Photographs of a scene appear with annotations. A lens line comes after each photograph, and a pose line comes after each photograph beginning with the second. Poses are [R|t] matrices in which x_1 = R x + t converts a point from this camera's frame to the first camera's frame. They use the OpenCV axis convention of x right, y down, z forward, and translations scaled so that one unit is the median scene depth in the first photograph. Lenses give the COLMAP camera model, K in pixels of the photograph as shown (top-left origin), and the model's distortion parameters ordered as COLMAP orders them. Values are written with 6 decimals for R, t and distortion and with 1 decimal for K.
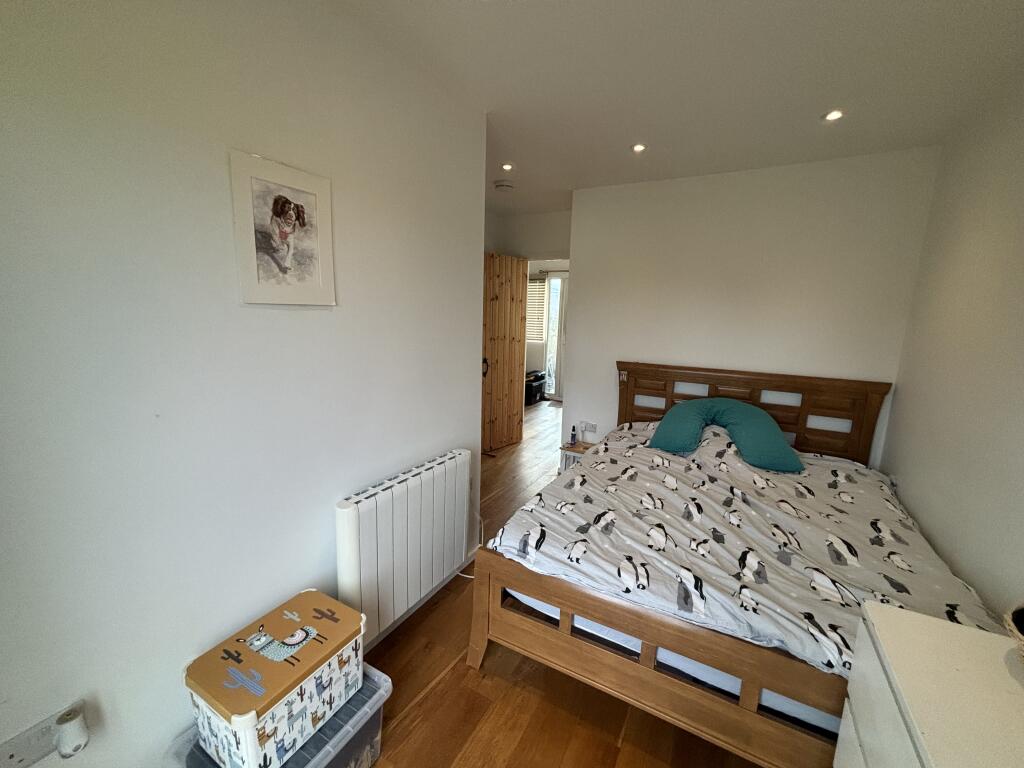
lens RADIAL K [[414.7, 0, 510.4], [0, 414.7, 381.6], [0, 0, 1]] dist [-0.002634, 0.000139]
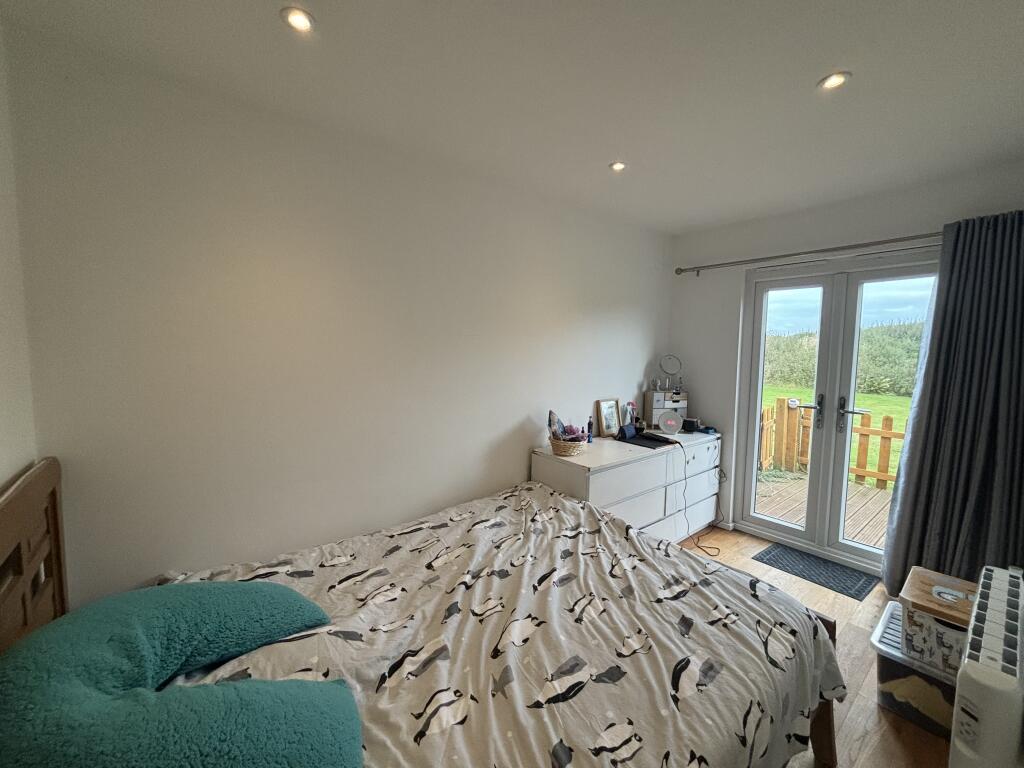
lens RADIAL K [[414.7, 0, 510.1], [0, 414.7, 383.0], [0, 0, 1]] dist [-0.002634, 0.000139]
pose [[-0.927153, -0.075722, 0.366953, 0.239126], [0.021989, 0.966681, 0.255038, -0.283534], [-0.374038, 0.244528, -0.894596, 1.646355]]
